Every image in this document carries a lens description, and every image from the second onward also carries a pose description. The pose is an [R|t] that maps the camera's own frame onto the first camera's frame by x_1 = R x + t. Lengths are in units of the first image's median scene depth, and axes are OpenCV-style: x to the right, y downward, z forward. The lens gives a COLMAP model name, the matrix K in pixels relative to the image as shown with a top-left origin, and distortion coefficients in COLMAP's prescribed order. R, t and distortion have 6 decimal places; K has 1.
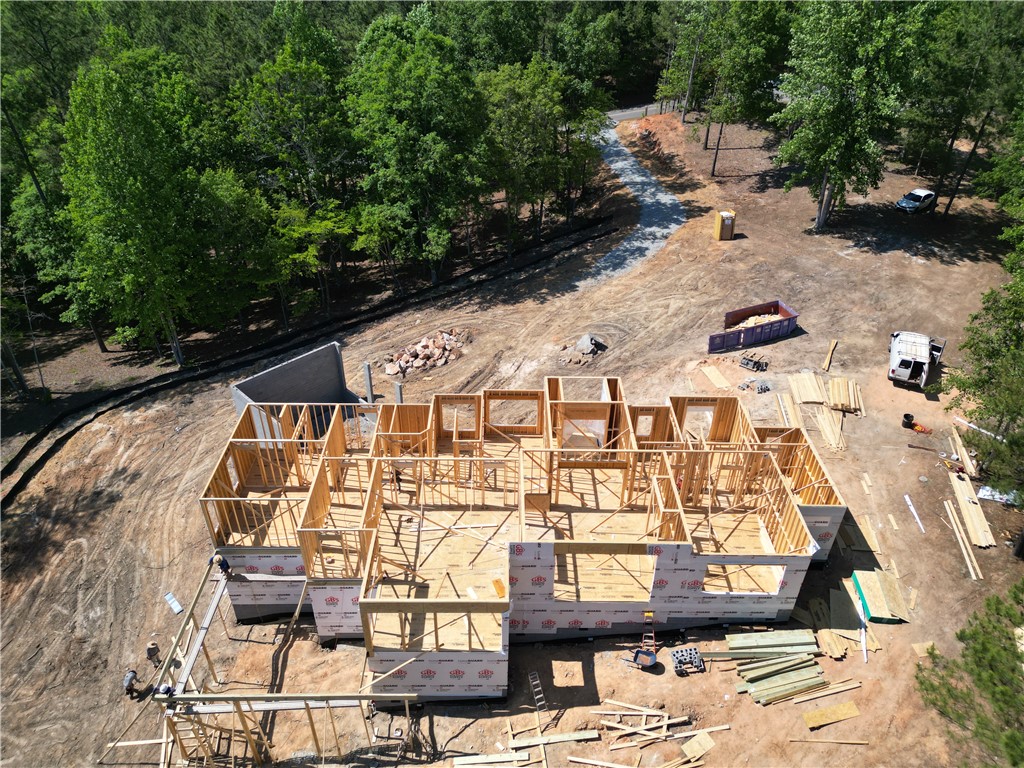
lens RADIAL K [[715.8, 0, 512.0], [0, 715.8, 384.0], [0, 0, 1]] dist [0.072135, -0.068141]
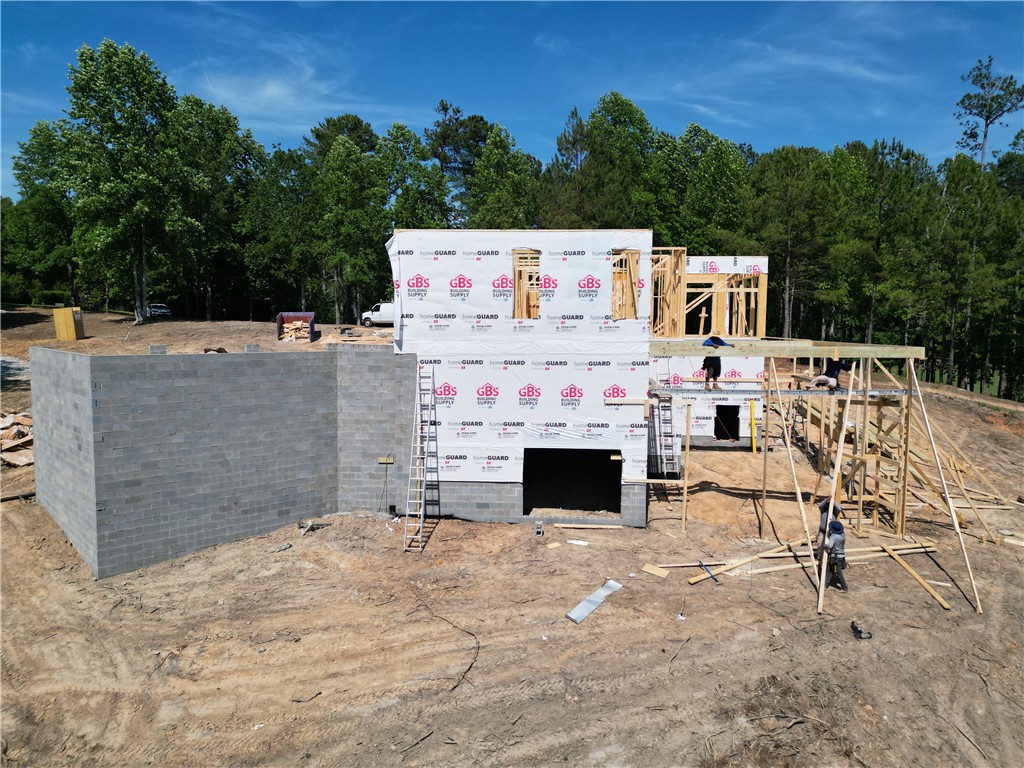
lens RADIAL K [[715.8, 0, 512.0], [0, 715.8, 384.0], [0, 0, 1]] dist [0.072135, -0.068141]
pose [[0.055072, -0.100246, 0.993437, -0.568865], [0.567989, 0.821430, 0.051402, 0.090041], [-0.821192, 0.561430, 0.102176, 0.593556]]
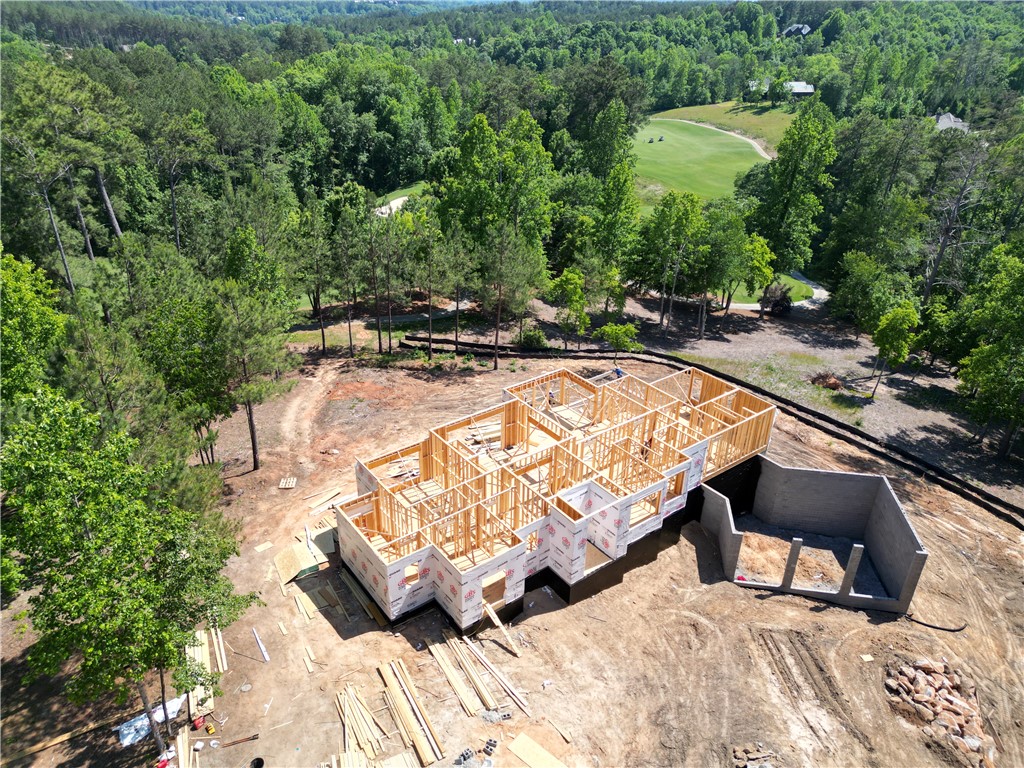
lens RADIAL K [[715.8, 0, 512.0], [0, 715.8, 384.0], [0, 0, 1]] dist [0.072135, -0.068141]
pose [[-0.802774, 0.254372, -0.539303, 0.441134], [-0.365882, 0.504025, 0.782361, -0.522731], [0.470833, 0.825381, -0.311549, 0.723675]]
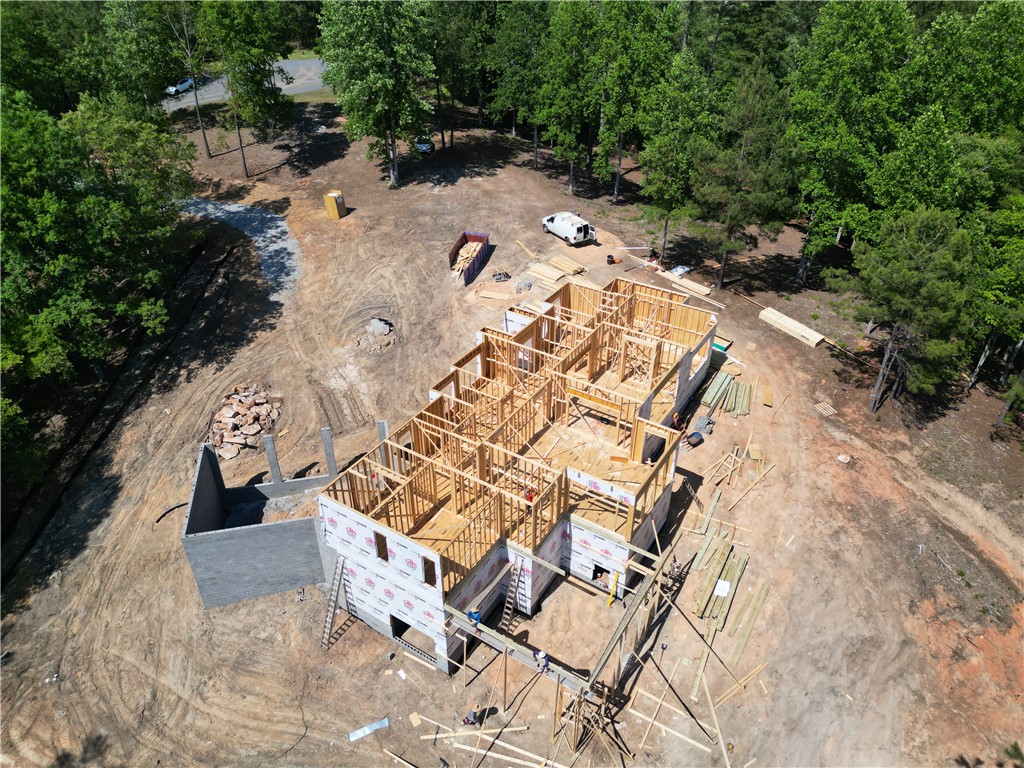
lens RADIAL K [[715.8, 0, 512.0], [0, 715.8, 384.0], [0, 0, 1]] dist [0.072135, -0.068141]
pose [[0.544993, -0.483227, 0.685182, -0.494126], [0.483511, 0.848772, 0.214015, -0.102927], [-0.684981, 0.214656, 0.696221, 0.117319]]
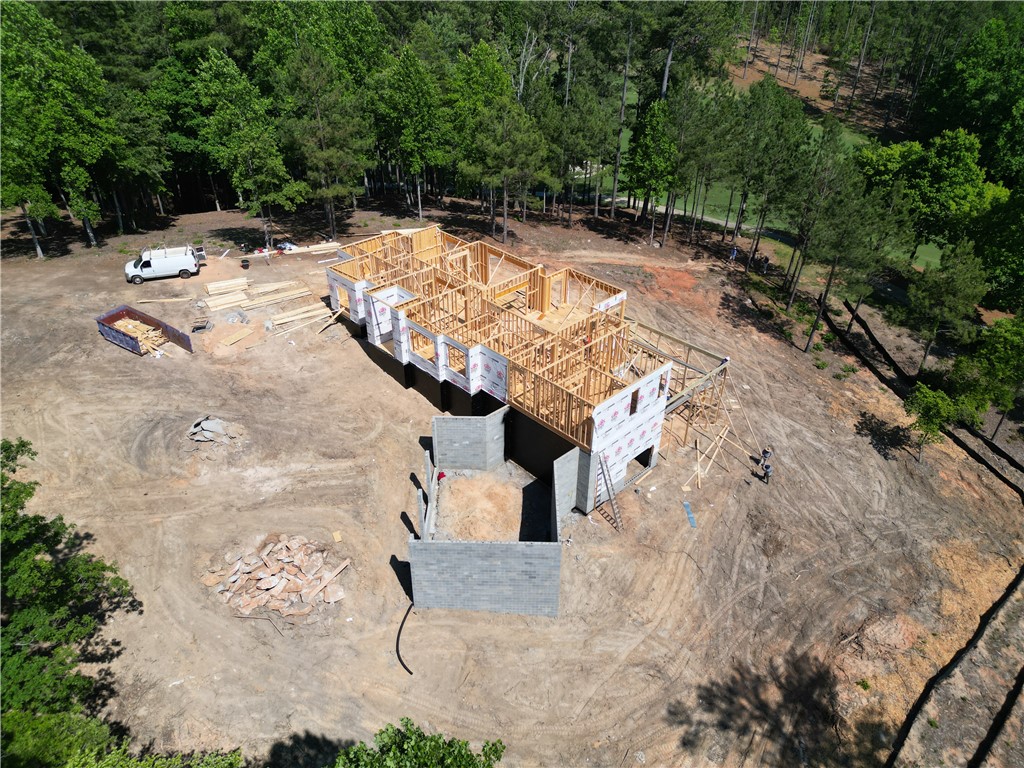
lens RADIAL K [[715.8, 0, 512.0], [0, 715.8, 384.0], [0, 0, 1]] dist [0.072135, -0.068141]
pose [[-0.685662, -0.418853, 0.595341, -0.563461], [0.404433, 0.460809, 0.789993, -0.546055], [-0.605229, 0.782444, -0.146561, 0.759802]]
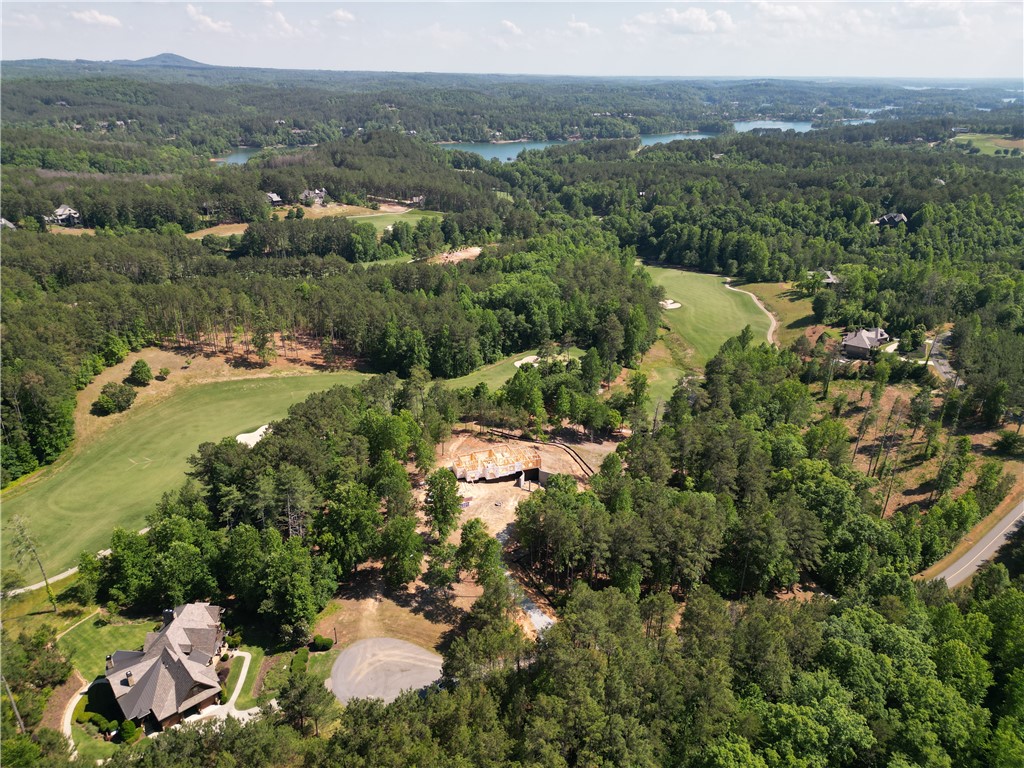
lens RADIAL K [[715.8, 0, 512.0], [0, 715.8, 384.0], [0, 0, 1]] dist [0.072135, -0.068141]
pose [[-0.947077, 0.097910, -0.305711, 1.101664], [-0.208752, 0.535625, 0.818247, -3.423394], [0.243861, 0.838761, -0.486839, 2.181020]]
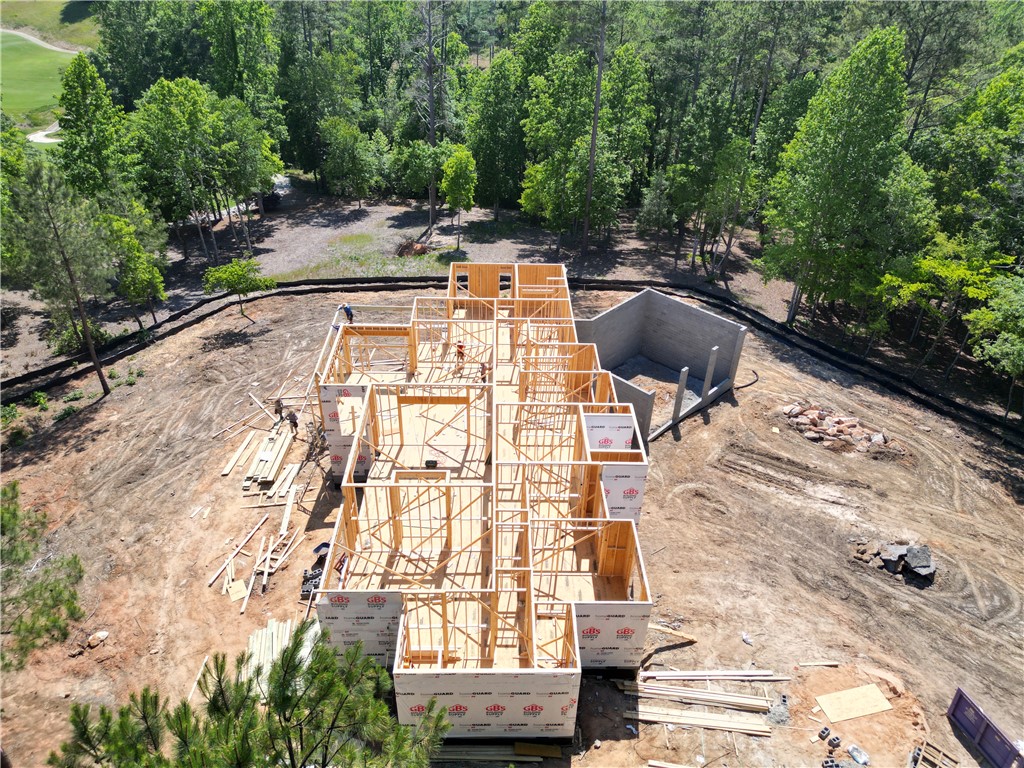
lens RADIAL K [[715.8, 0, 512.0], [0, 715.8, 384.0], [0, 0, 1]] dist [0.072135, -0.068141]
pose [[0.005880, 0.557810, -0.829948, 0.470803], [-0.590698, 0.671622, 0.447213, -0.204854], [0.806872, 0.487619, 0.333446, 0.395301]]
